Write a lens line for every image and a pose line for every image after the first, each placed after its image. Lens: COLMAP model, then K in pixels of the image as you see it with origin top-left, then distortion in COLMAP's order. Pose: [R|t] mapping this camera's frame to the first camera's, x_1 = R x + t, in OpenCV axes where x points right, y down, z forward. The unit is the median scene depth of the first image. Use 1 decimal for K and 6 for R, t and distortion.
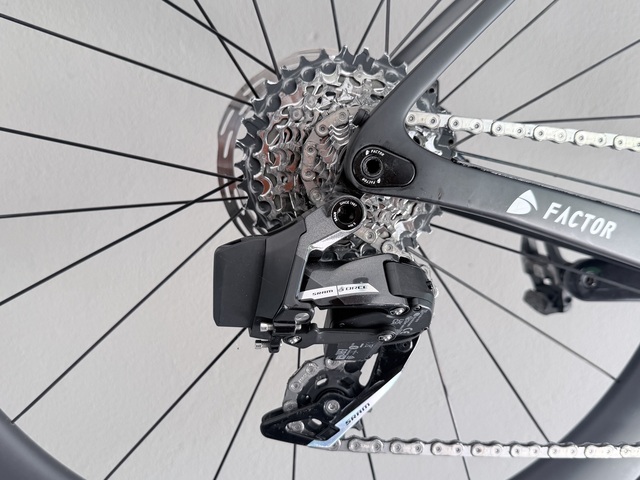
lens RADIAL K [[603.1, 0, 320.2], [0, 603.1, 242.2], [0, 0, 1]] dist [0.010982, 0.000000]
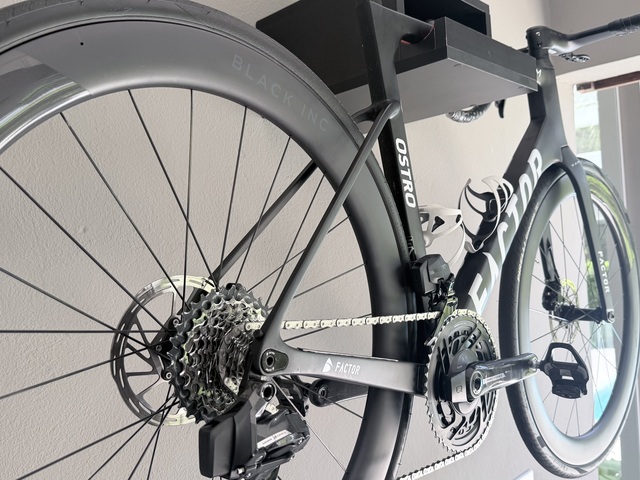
lens RADIAL K [[603.1, 0, 318.8], [0, 603.1, 239.9], [0, 0, 1]] dist [0.010982, 0.000000]
pose [[0.775934, -0.036411, 0.629763, -0.793139], [0.134656, 0.984883, -0.108967, -0.232412], [-0.616275, 0.169353, 0.769107, -0.450277]]
